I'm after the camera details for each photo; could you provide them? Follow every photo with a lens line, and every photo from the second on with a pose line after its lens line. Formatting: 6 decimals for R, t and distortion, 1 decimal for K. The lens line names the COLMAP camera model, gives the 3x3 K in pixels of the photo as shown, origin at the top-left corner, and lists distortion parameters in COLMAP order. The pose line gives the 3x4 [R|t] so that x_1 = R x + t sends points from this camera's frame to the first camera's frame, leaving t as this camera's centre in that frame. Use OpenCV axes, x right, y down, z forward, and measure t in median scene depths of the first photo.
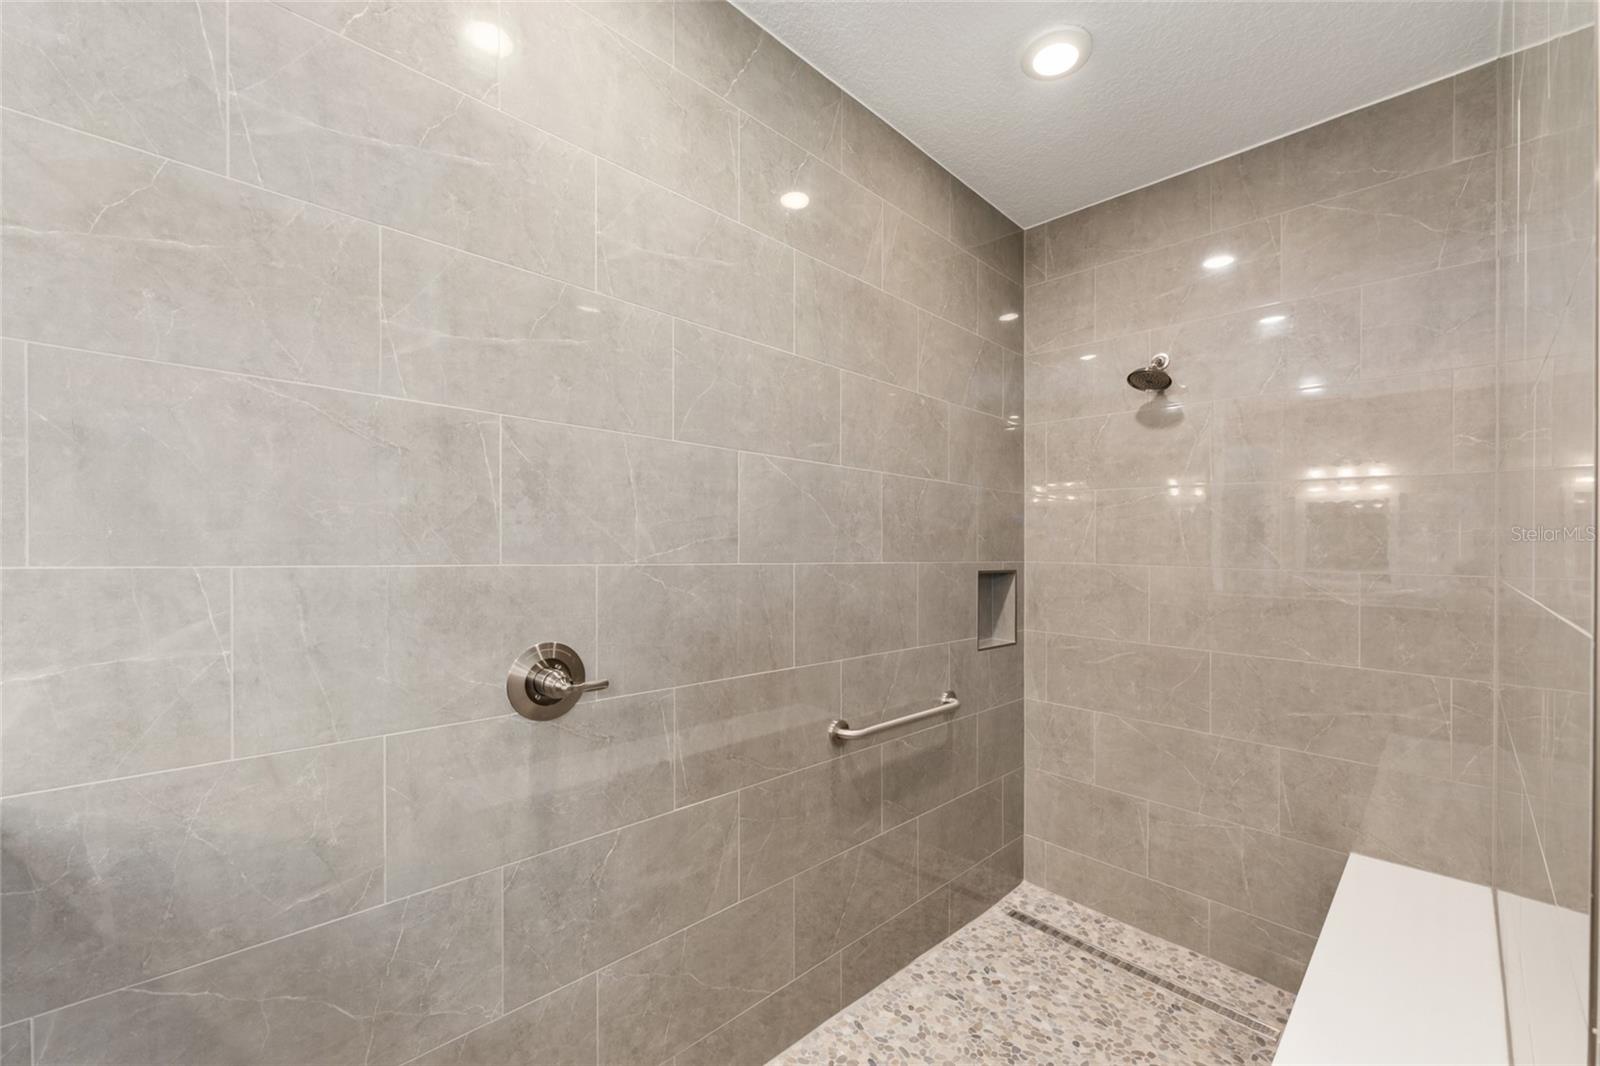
lens RADIAL K [[632.1, 0, 781.1], [0, 632.1, 531.0], [0, 0, 1]] dist [-0.000021, 0.000171]
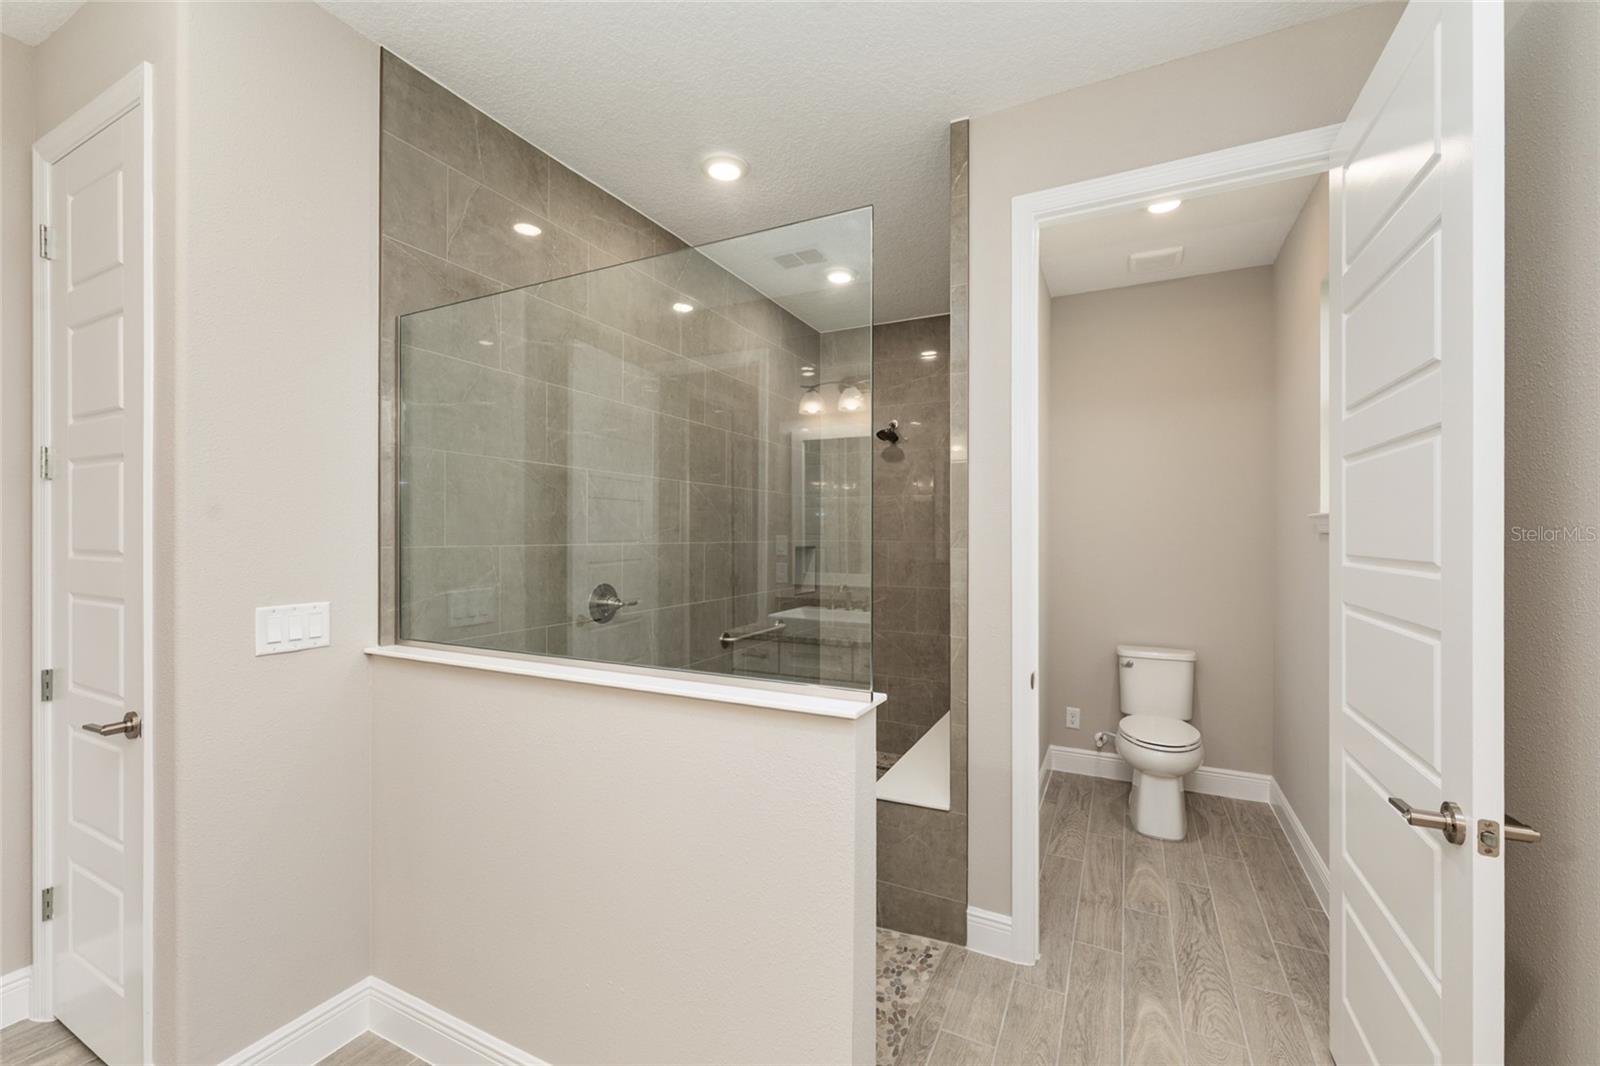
lens RADIAL K [[660.7, 0, 800.0], [0, 660.7, 533.0], [0, 0, 1]] dist [-0.000947, -0.000346]
pose [[0.936241, -0.012792, 0.351124, -0.356008], [0.002835, 0.999580, 0.028856, -0.026103], [-0.351346, -0.026021, 0.935884, -0.776156]]
